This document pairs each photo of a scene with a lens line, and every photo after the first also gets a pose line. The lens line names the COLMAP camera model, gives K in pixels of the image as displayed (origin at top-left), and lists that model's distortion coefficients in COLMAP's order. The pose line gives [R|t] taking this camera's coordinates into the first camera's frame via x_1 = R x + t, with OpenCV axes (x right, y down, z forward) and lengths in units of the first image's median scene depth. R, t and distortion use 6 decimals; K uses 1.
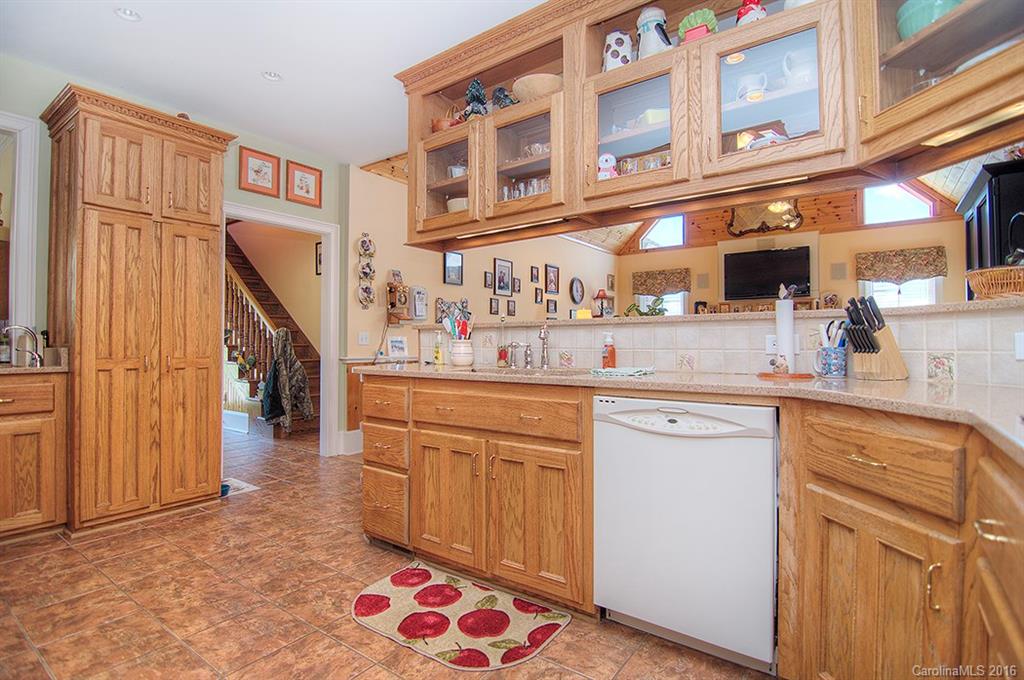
lens RADIAL K [[498.6, 0, 512.4], [0, 498.6, 338.4], [0, 0, 1]] dist [-0.017268, -0.002706]
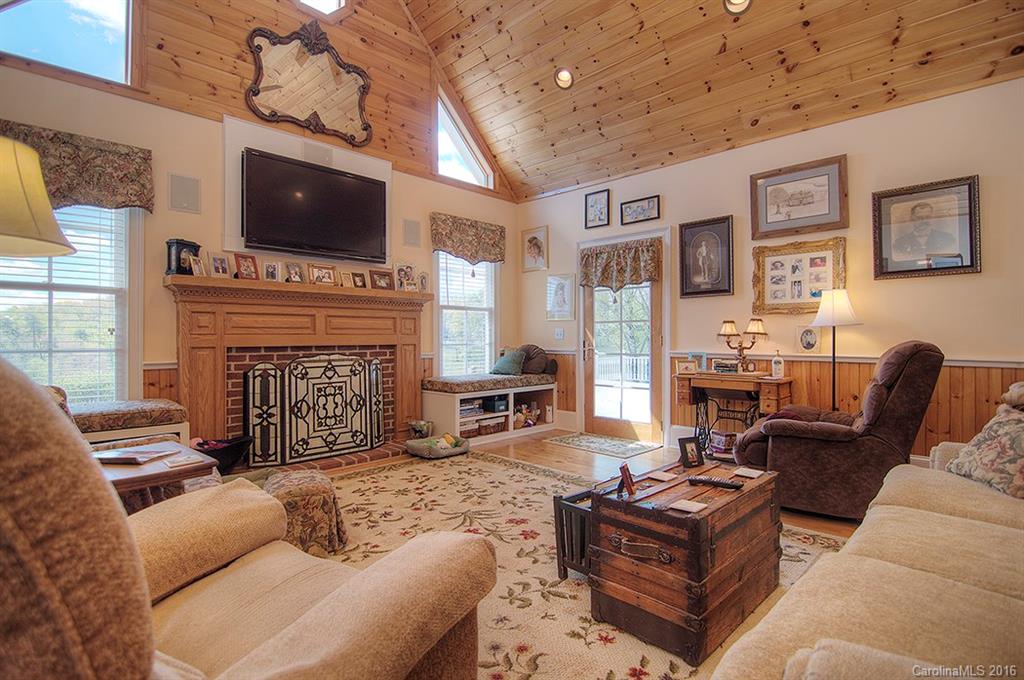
lens RADIAL K [[498.6, 0, 512.7], [0, 498.6, 337.5], [0, 0, 1]] dist [-0.017268, -0.002706]
pose [[0.152520, 0.001083, 0.988300, 0.016234], [-0.005289, 0.999986, -0.000279, 0.004346], [-0.988286, -0.005185, 0.152524, 0.699290]]
